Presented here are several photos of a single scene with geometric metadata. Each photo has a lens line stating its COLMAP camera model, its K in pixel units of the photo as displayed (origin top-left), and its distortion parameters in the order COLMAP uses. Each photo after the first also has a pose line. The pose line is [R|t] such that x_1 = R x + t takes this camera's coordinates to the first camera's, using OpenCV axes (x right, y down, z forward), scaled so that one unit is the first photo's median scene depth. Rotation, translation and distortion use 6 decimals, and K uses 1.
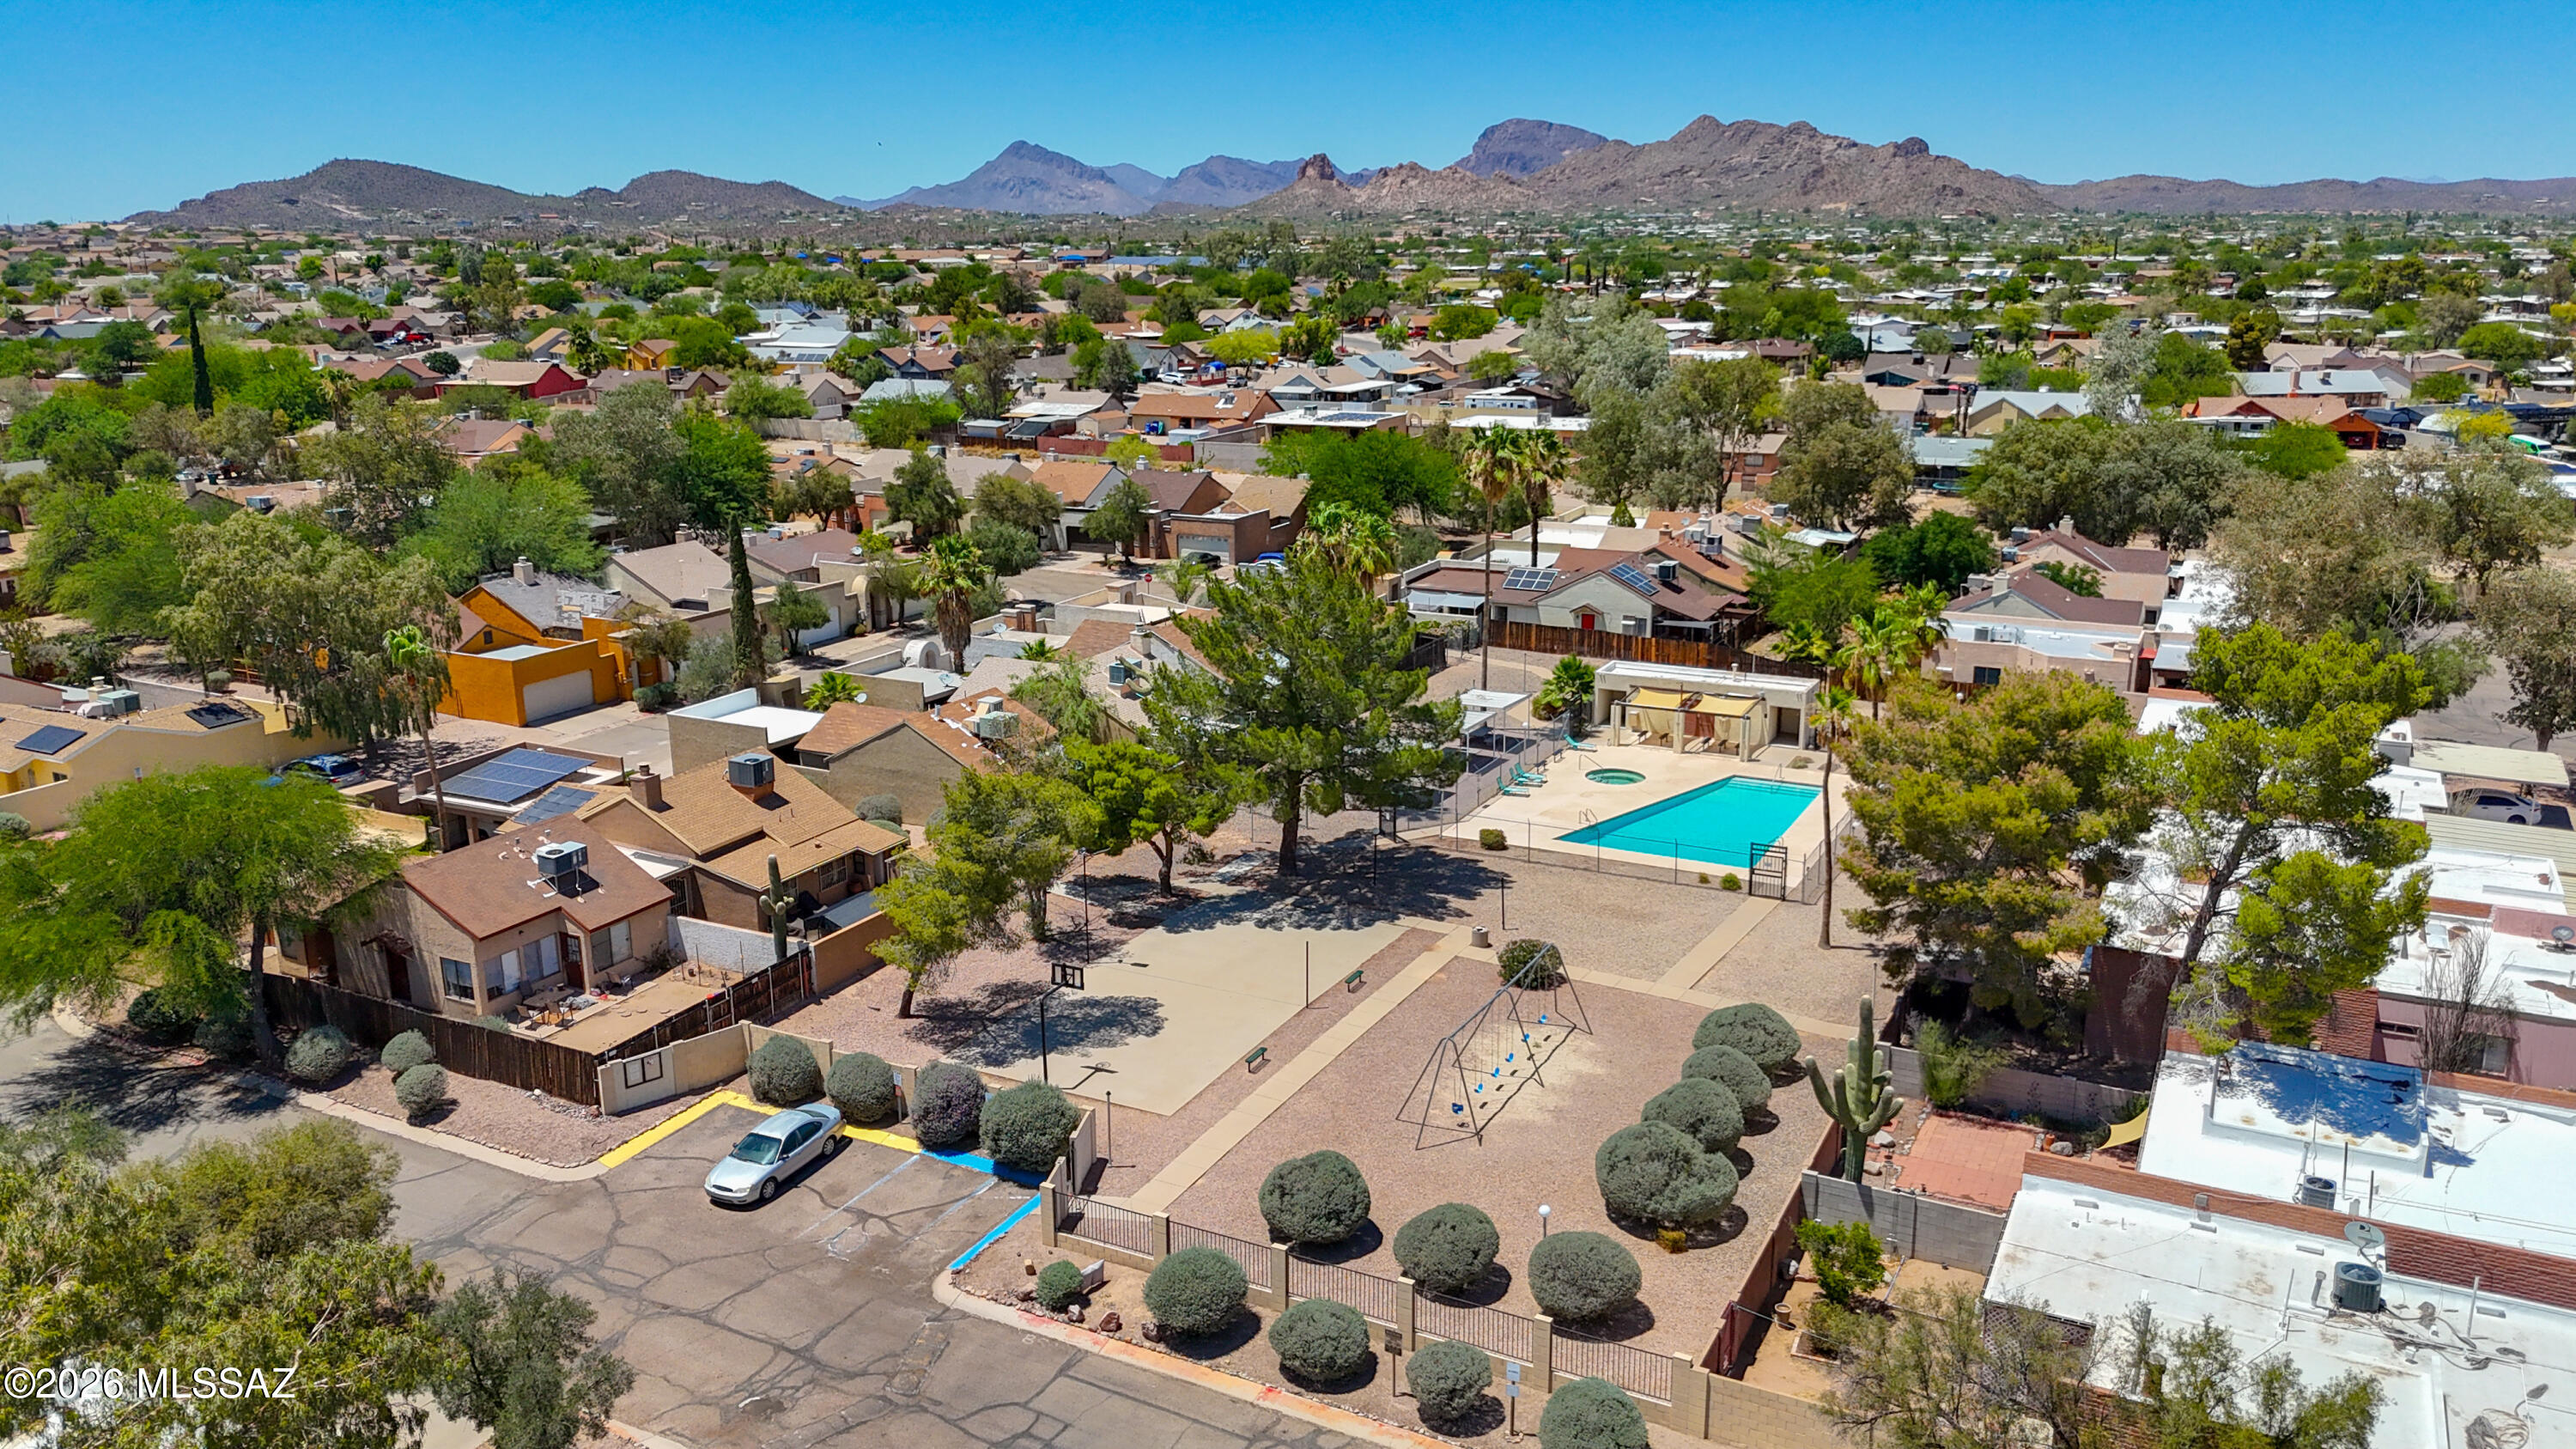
lens RADIAL K [[1874.8, 0, 1288.0], [0, 1874.8, 724.5], [0, 0, 1]] dist [0.088464, -0.124077]
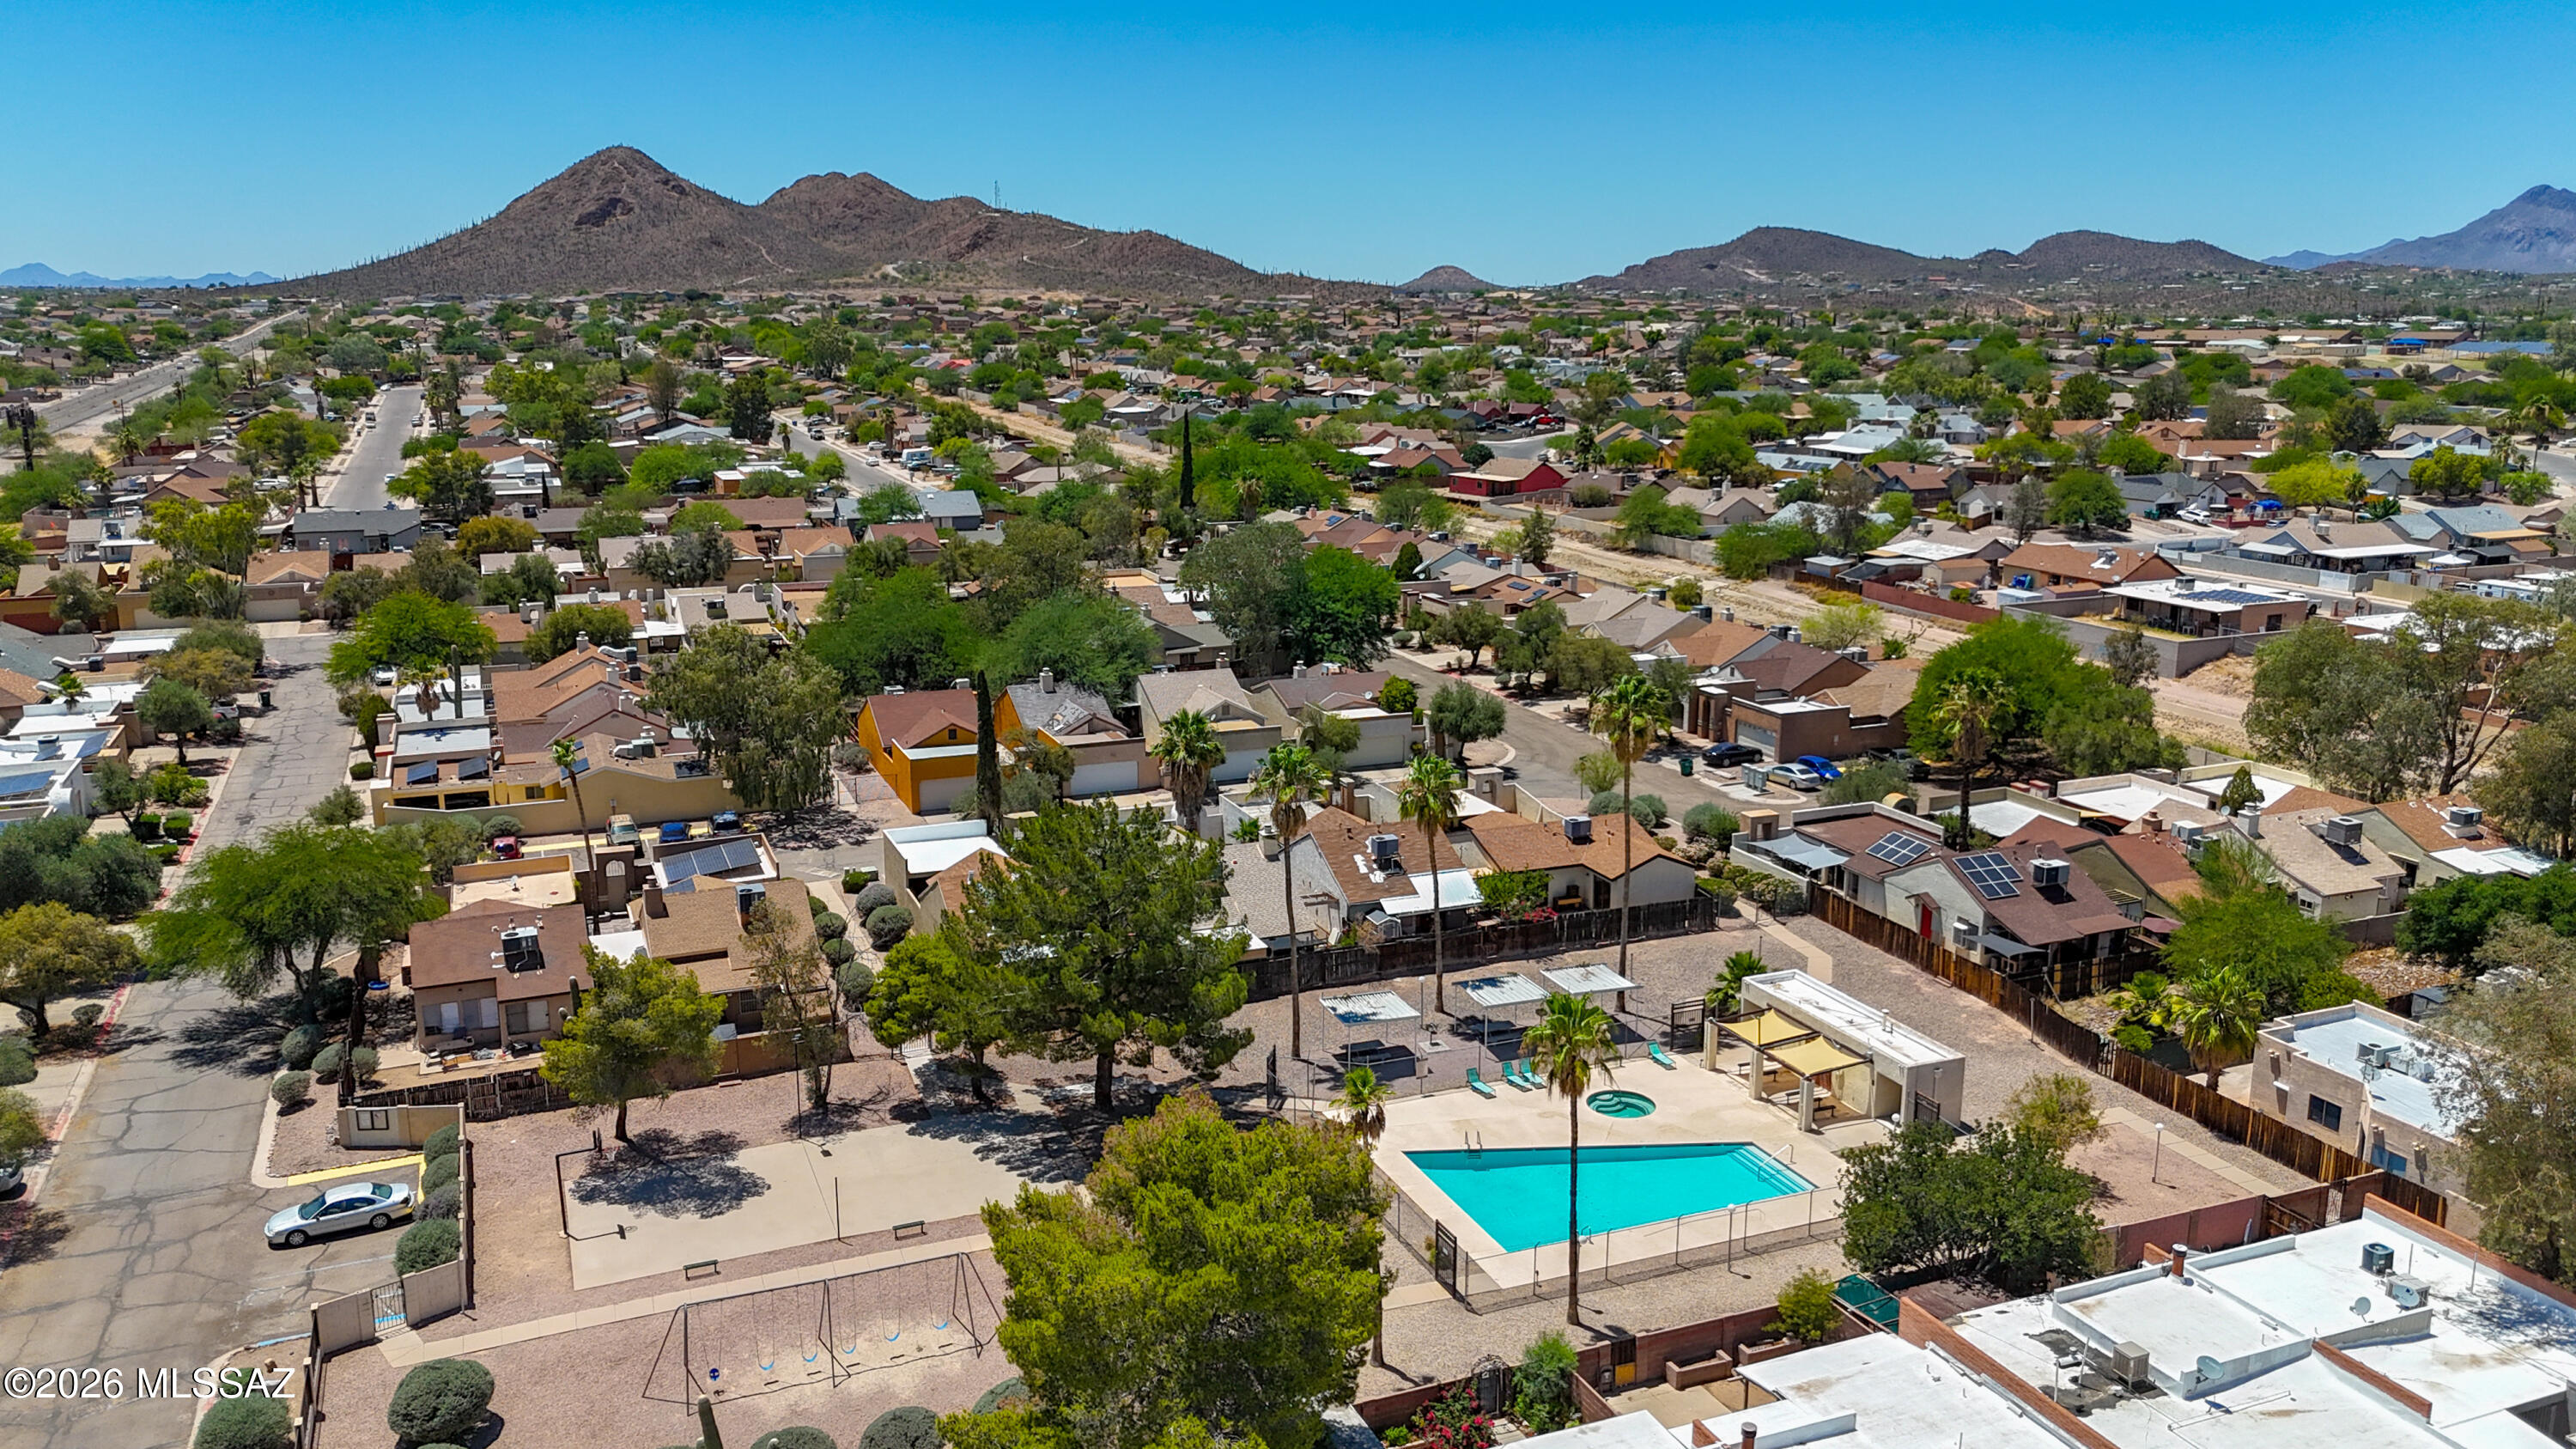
lens RADIAL K [[1891.6, 0, 1288.0], [0, 1891.6, 724.5], [0, 0, 1]] dist [0.088954, -0.106296]
pose [[0.773052, 0.152058, -0.615848, 0.435848], [-0.171712, 0.984760, 0.027601, -0.108823], [0.610660, 0.084412, 0.787381, 0.155968]]
